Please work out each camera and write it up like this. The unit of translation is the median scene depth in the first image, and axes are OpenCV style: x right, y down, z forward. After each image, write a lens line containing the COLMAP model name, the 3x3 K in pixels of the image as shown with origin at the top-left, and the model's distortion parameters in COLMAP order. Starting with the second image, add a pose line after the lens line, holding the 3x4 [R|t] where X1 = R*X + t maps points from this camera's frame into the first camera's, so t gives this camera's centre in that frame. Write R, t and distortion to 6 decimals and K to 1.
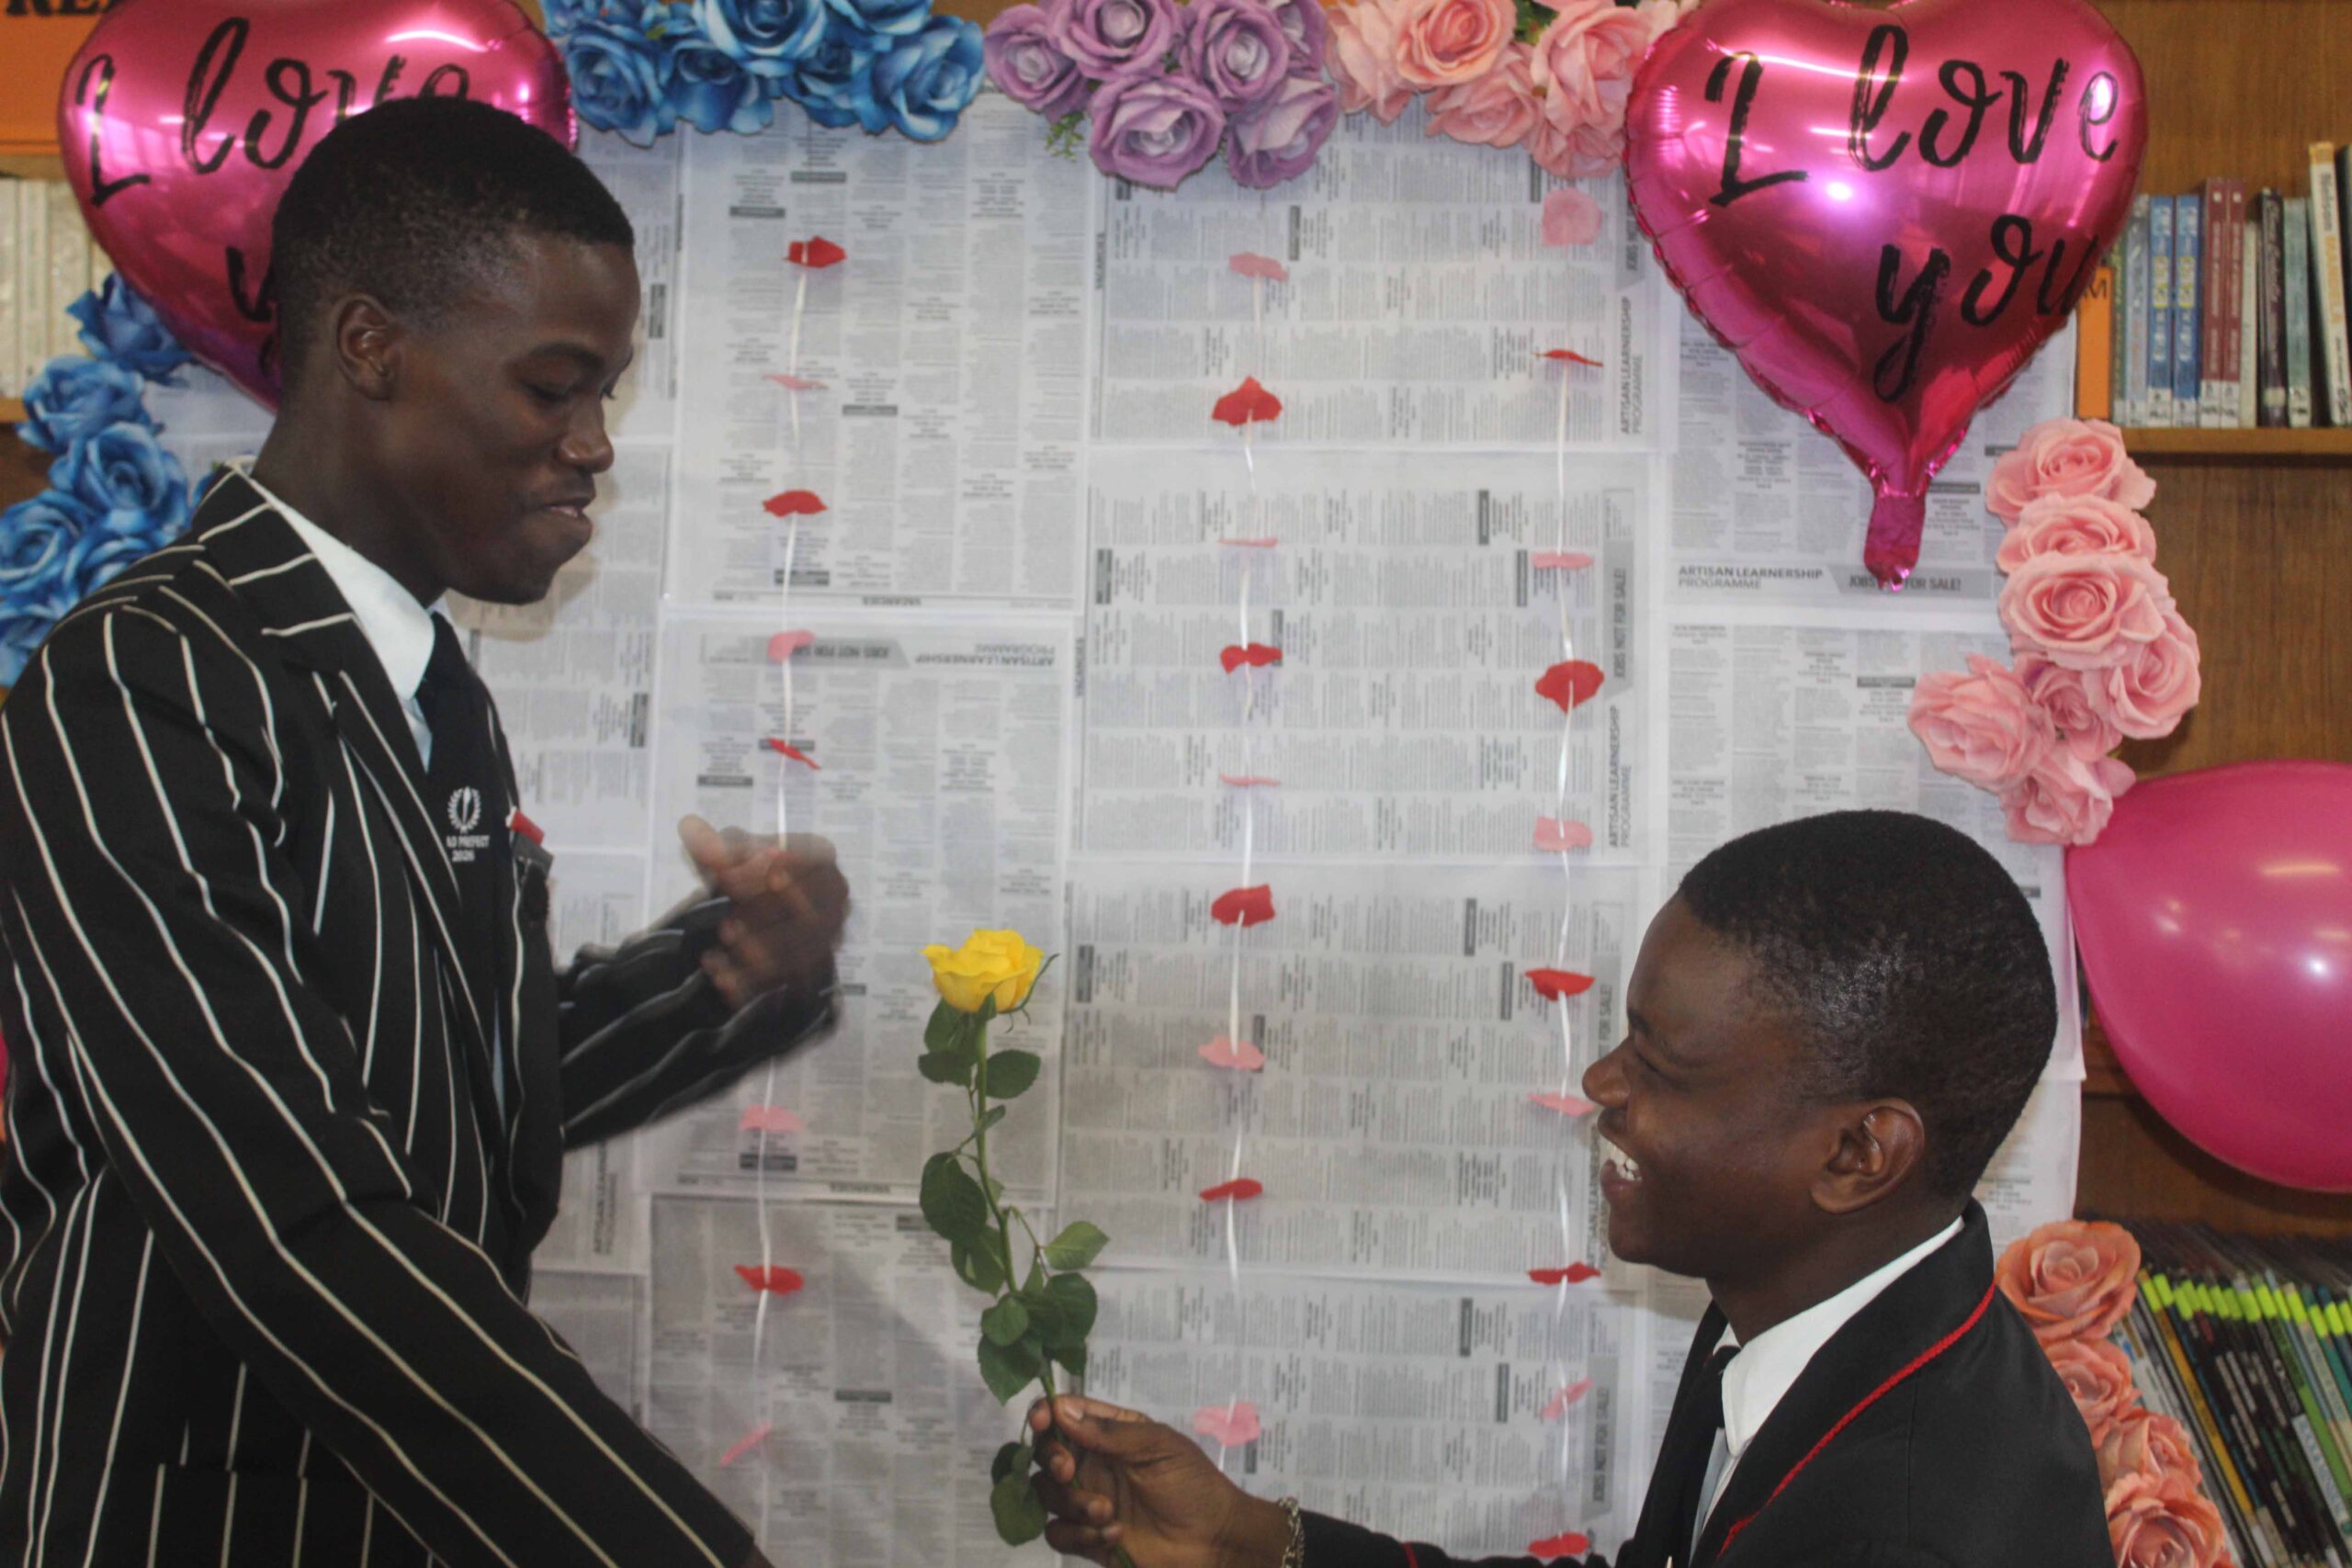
lens RADIAL K [[2964.2, 0, 1162.2], [0, 2964.2, 733.6], [0, 0, 1]] dist [-0.069612, 0.000000]
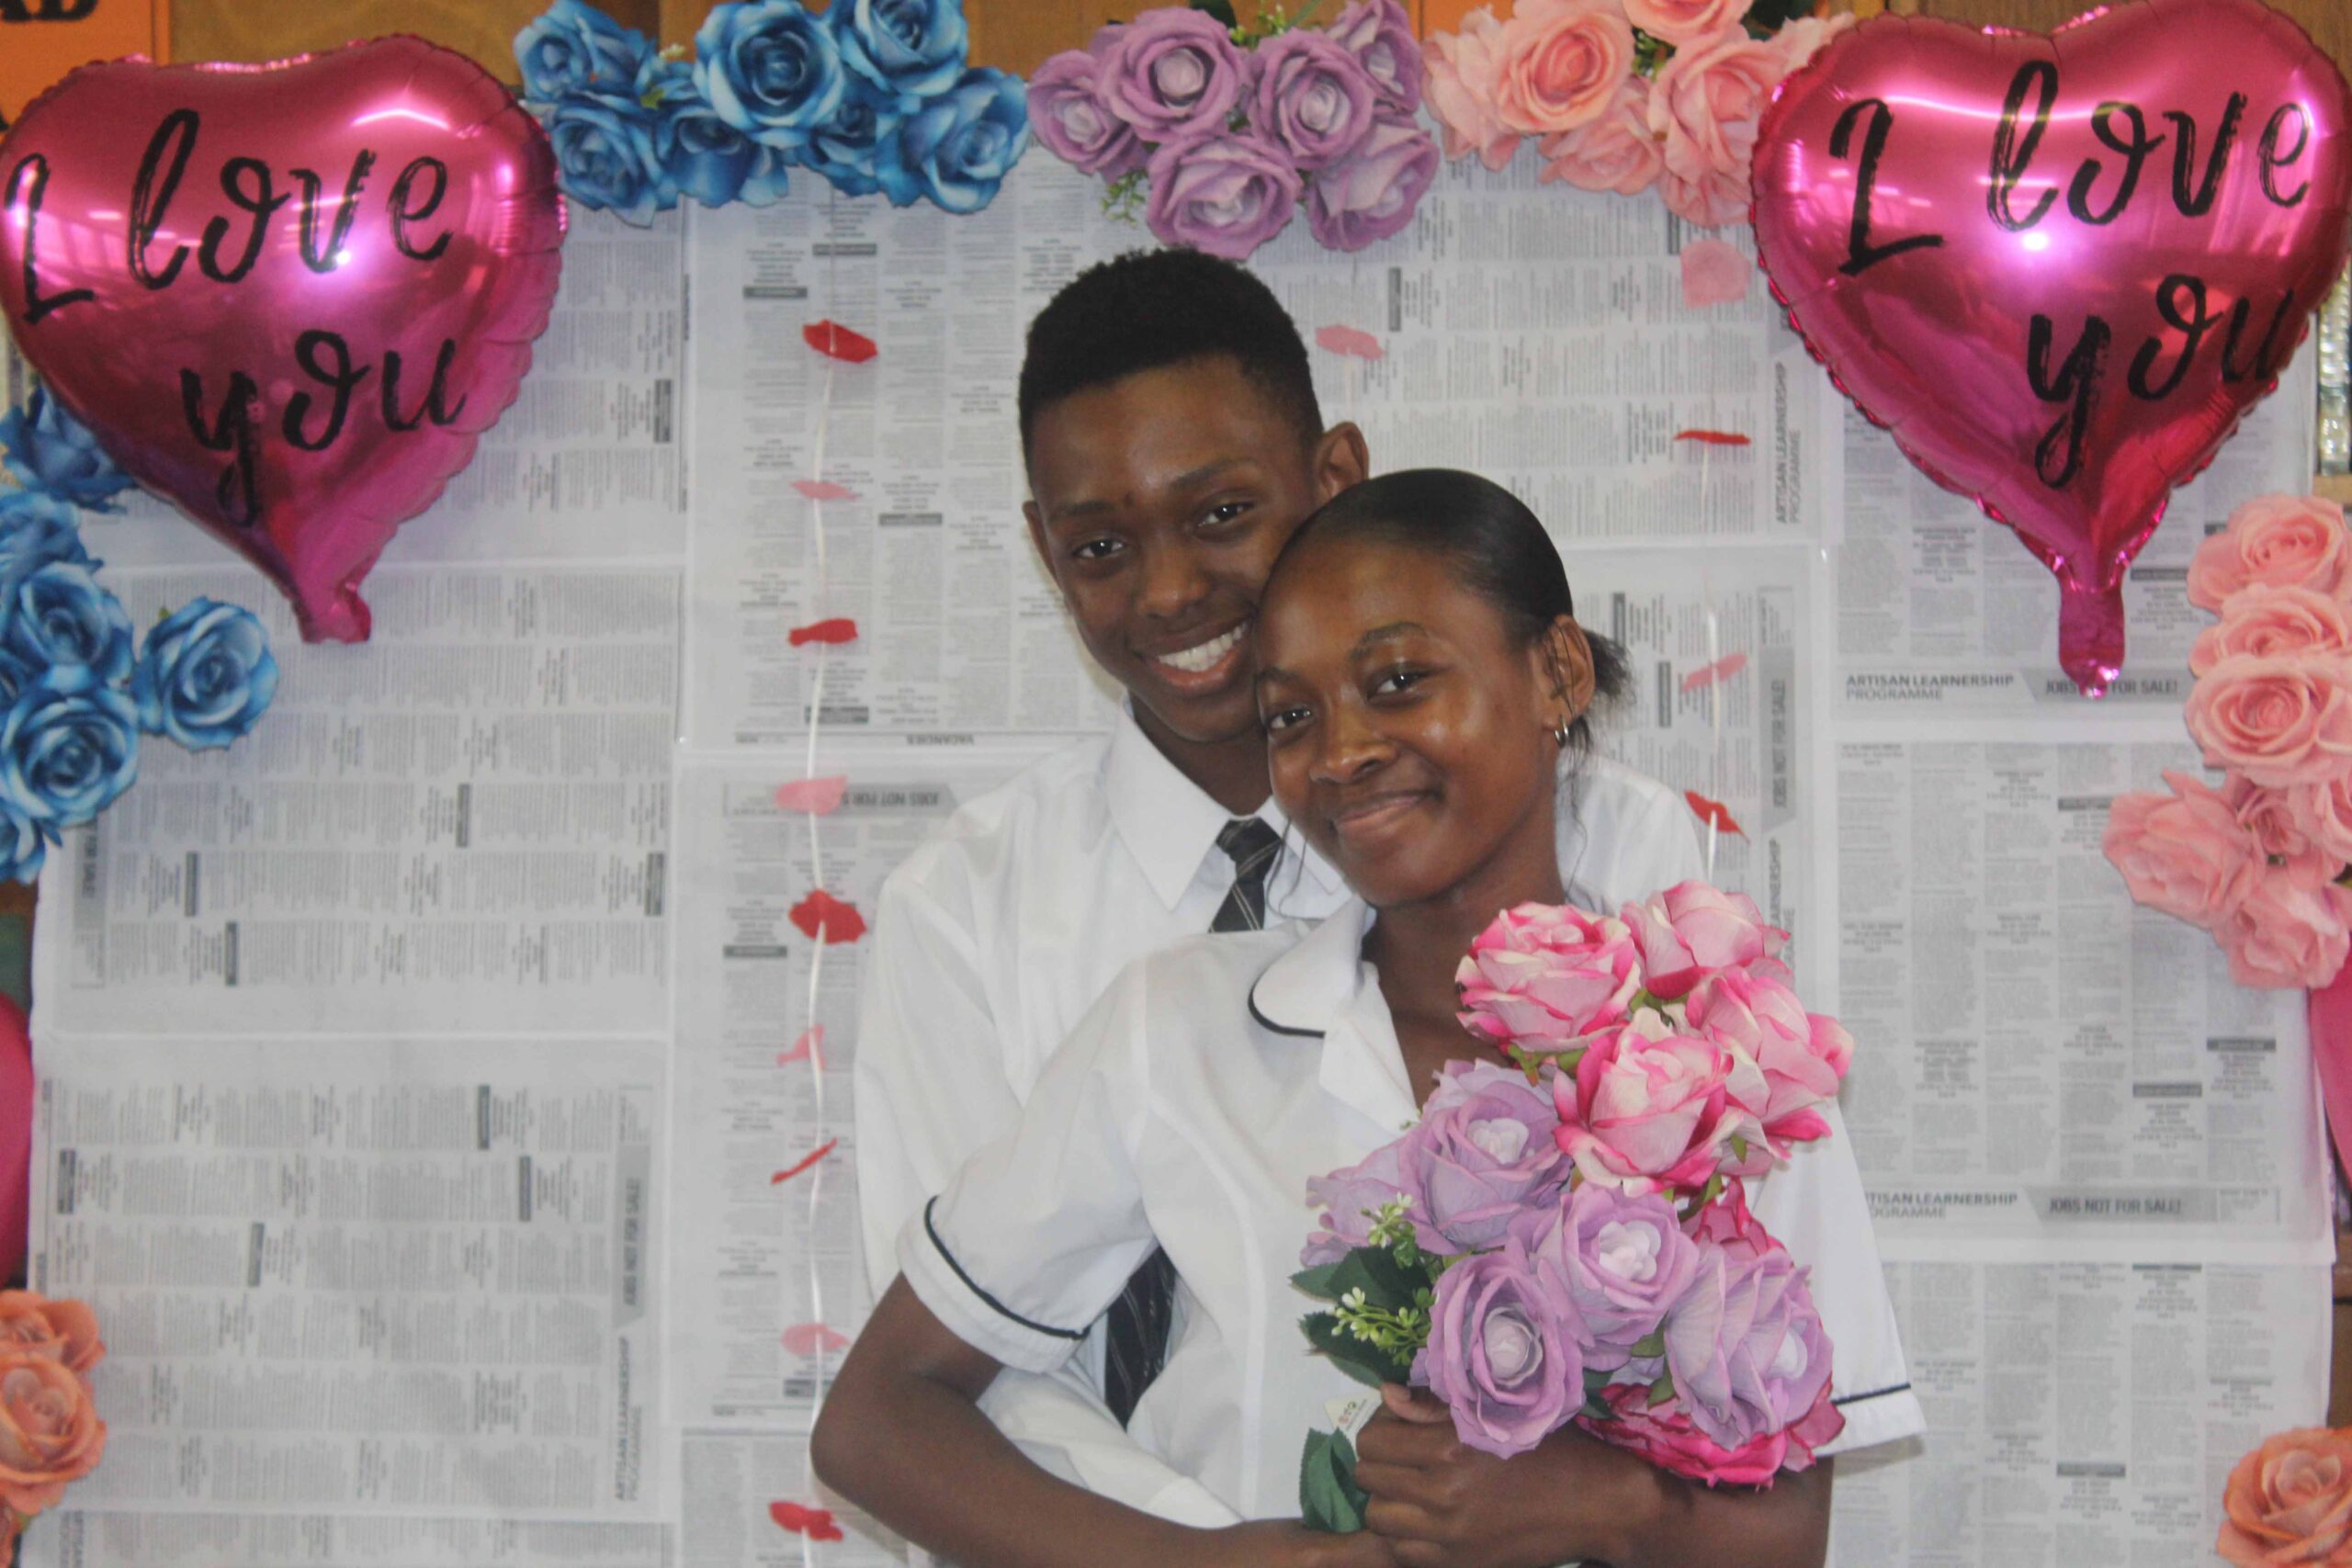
lens RADIAL K [[5946.4, 0, 1200.4], [0, 5946.4, 760.2], [0, 0, 1]] dist [0.068729, 0.000000]
pose [[0.996708, -0.026853, -0.076493, 0.119558], [0.025694, 0.999540, -0.016091, -0.008947], [0.076890, 0.014072, 0.996940, -0.743287]]
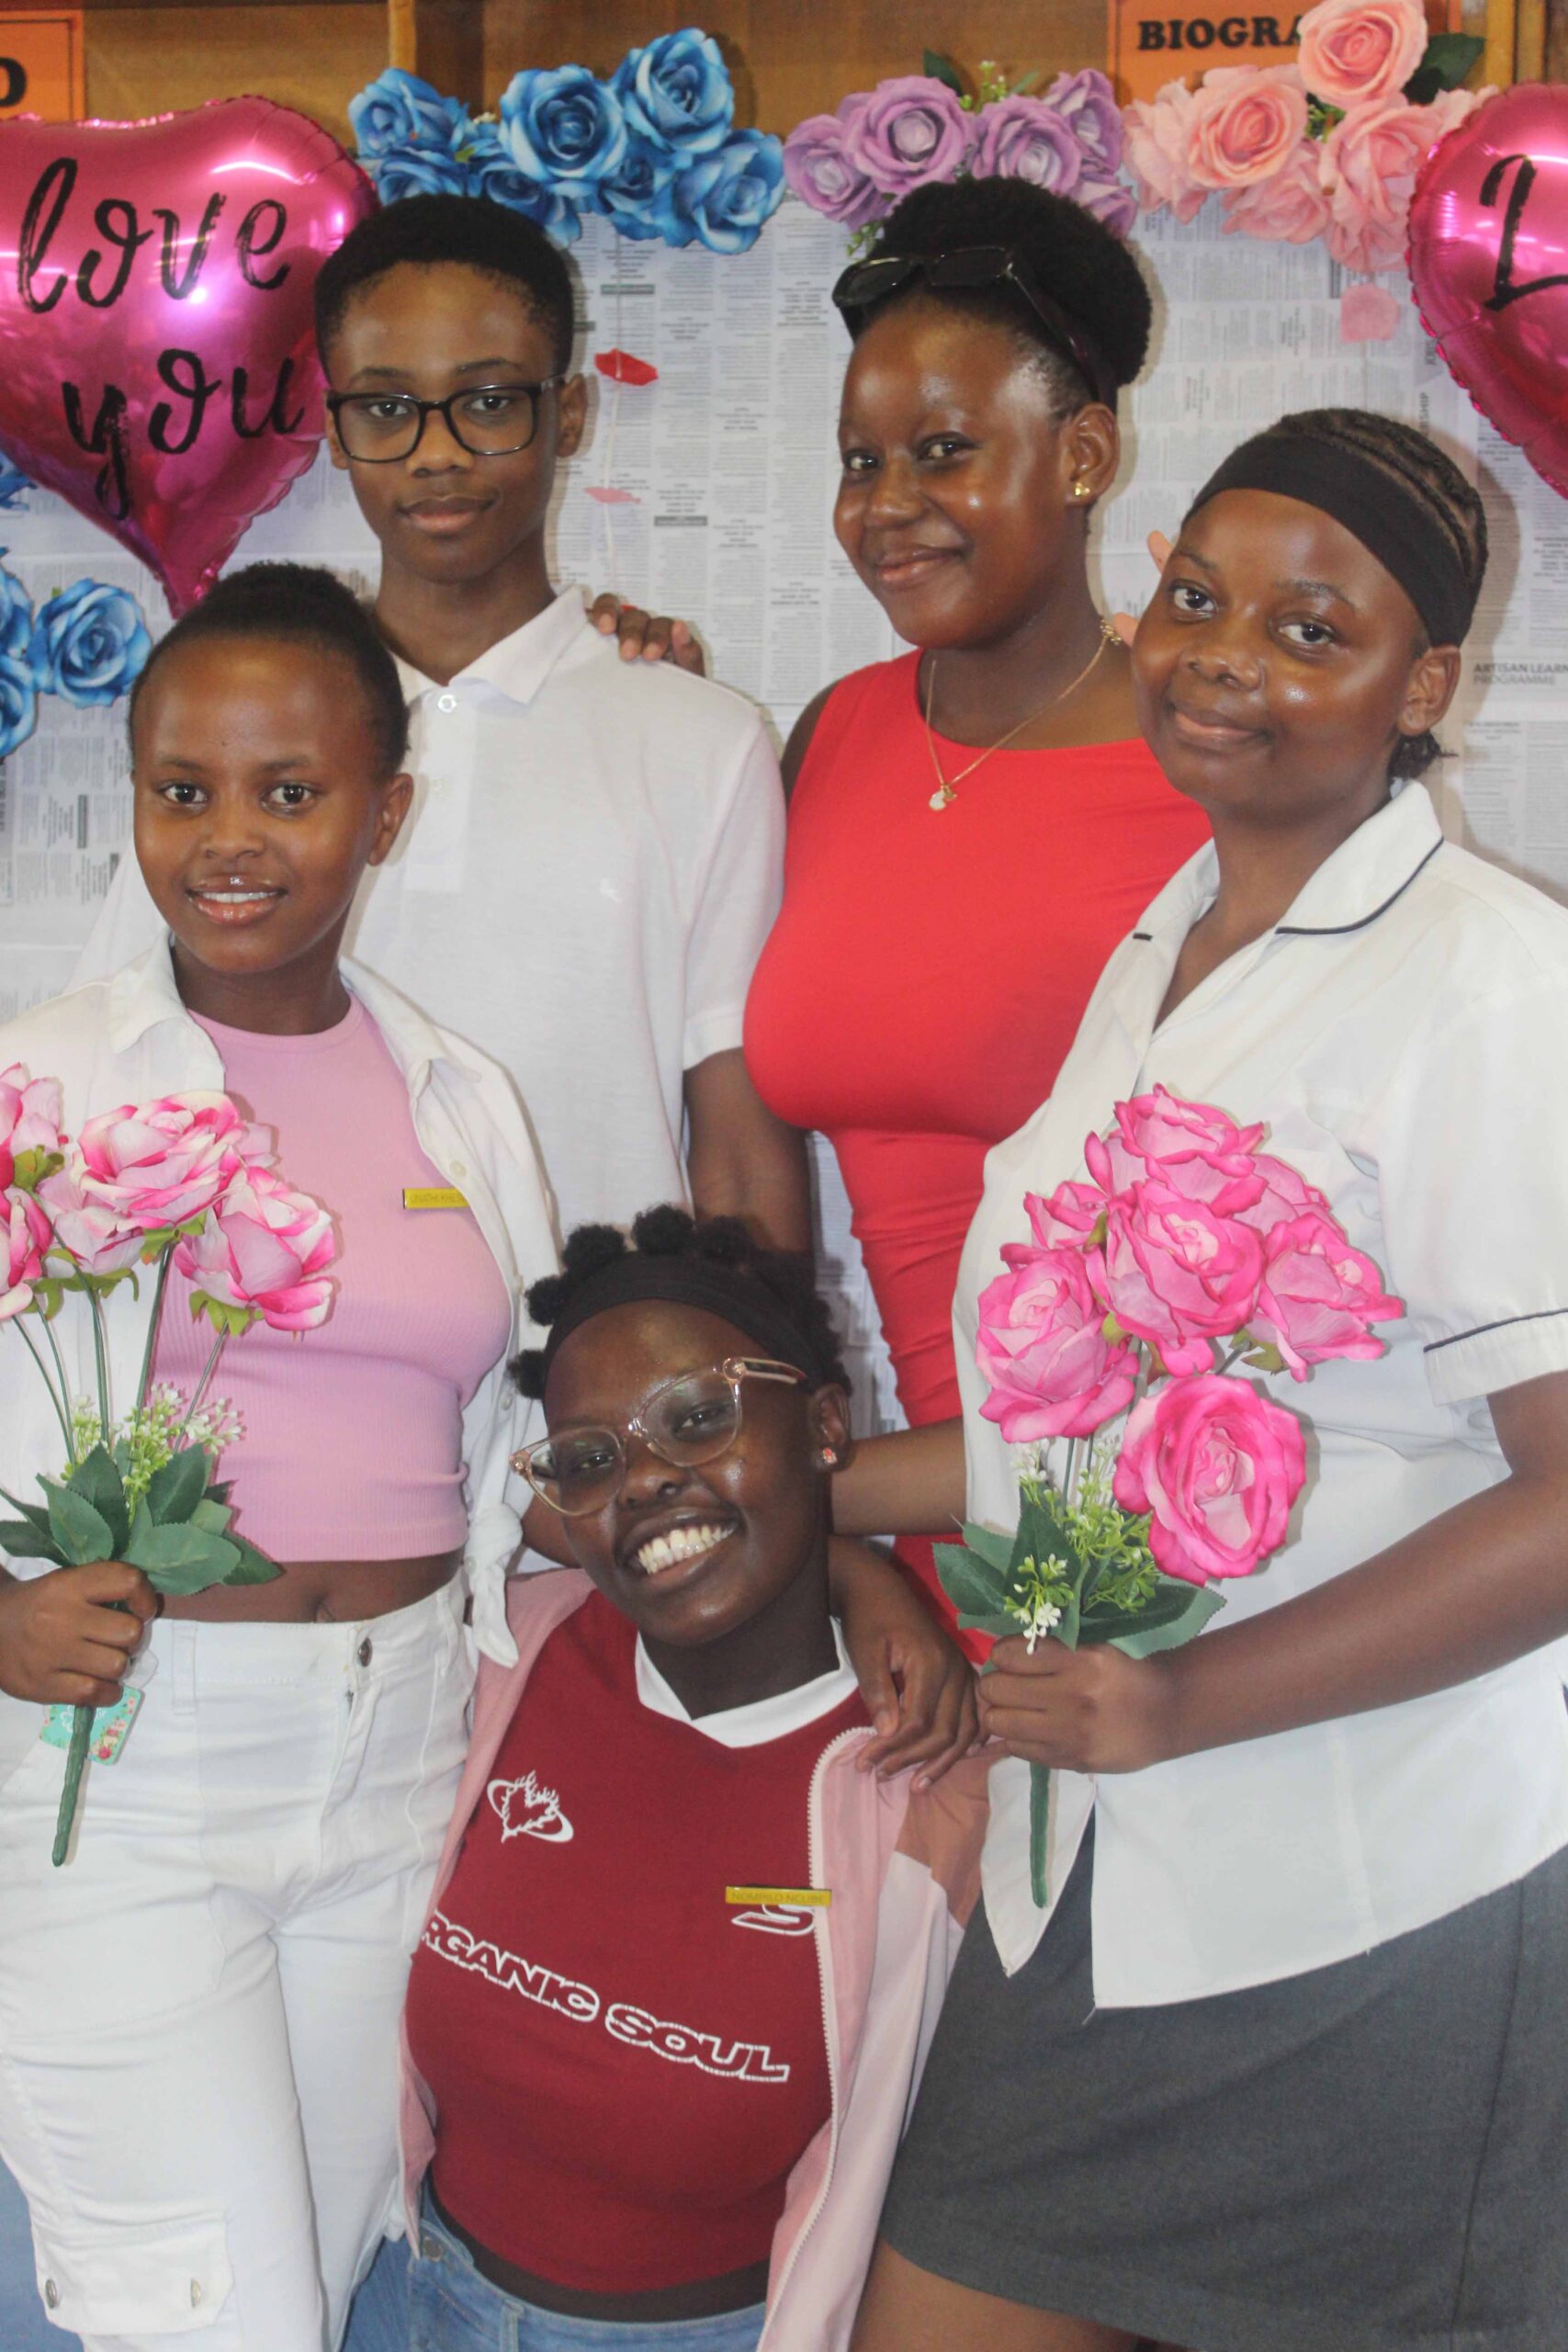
lens RADIAL K [[3880.9, 0, 780.5], [0, 3880.9, 1170.5], [0, 0, 1]] dist [-0.016380, 0.000000]
pose [[0.993768, -0.001352, -0.111460, 0.087032], [0.011703, 0.995665, 0.092270, -0.009050], [0.110852, -0.092999, 0.989476, -0.354321]]
